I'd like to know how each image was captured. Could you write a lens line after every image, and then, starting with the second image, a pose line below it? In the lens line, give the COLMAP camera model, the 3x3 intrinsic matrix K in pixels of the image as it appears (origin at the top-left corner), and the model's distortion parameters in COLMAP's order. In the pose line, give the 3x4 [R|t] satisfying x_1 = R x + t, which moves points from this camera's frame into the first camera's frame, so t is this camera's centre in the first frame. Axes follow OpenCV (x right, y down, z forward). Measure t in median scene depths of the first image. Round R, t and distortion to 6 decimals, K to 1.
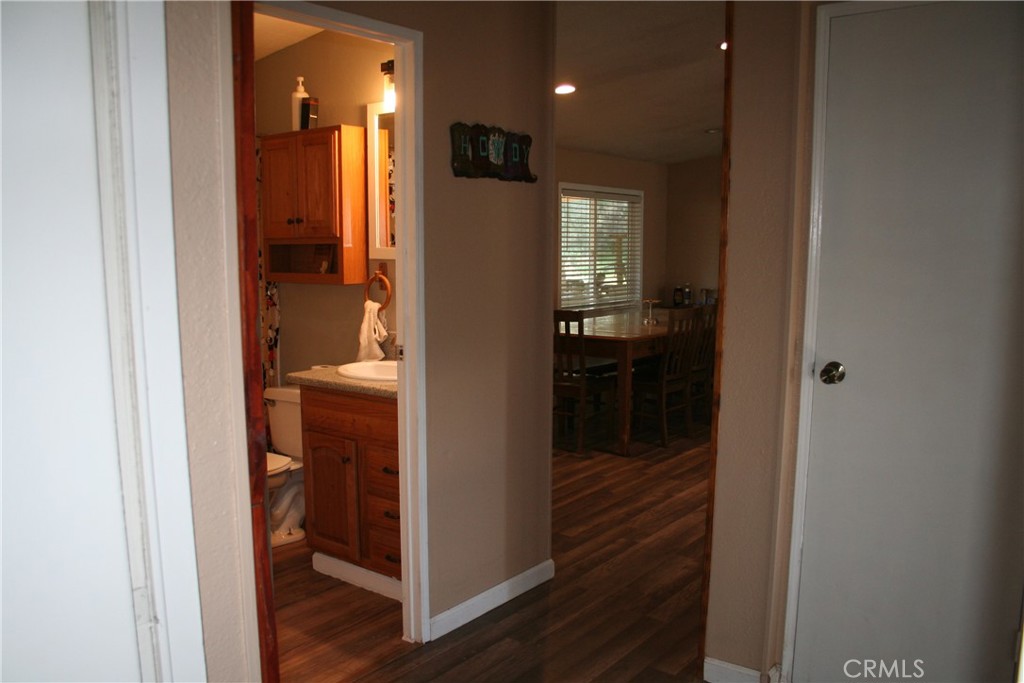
lens RADIAL K [[847.4, 0, 510.3], [0, 847.4, 363.7], [0, 0, 1]] dist [-0.123348, 0.014867]
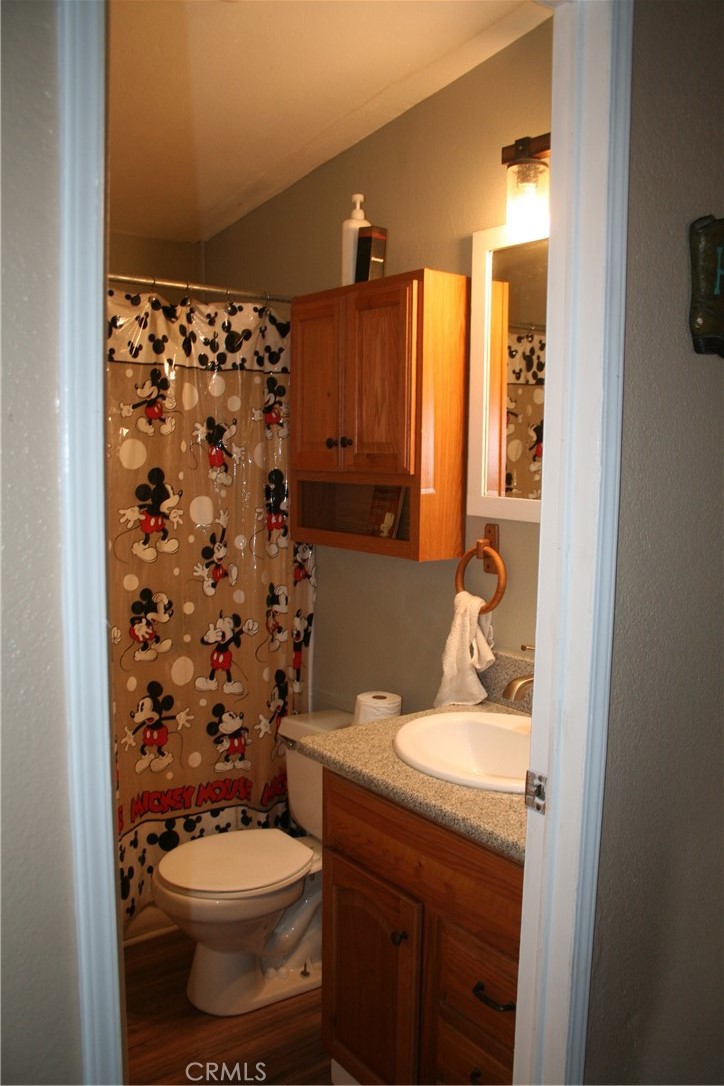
lens RADIAL K [[898.7, 0, 362.0], [0, 898.7, 543.0], [0, 0, 1]] dist [-0.123348, 0.014867]
pose [[0.962357, 0.041002, -0.268680, -0.076604], [-0.051899, 0.998088, -0.033575, -0.083917], [0.266789, 0.046255, 0.962644, 0.426814]]
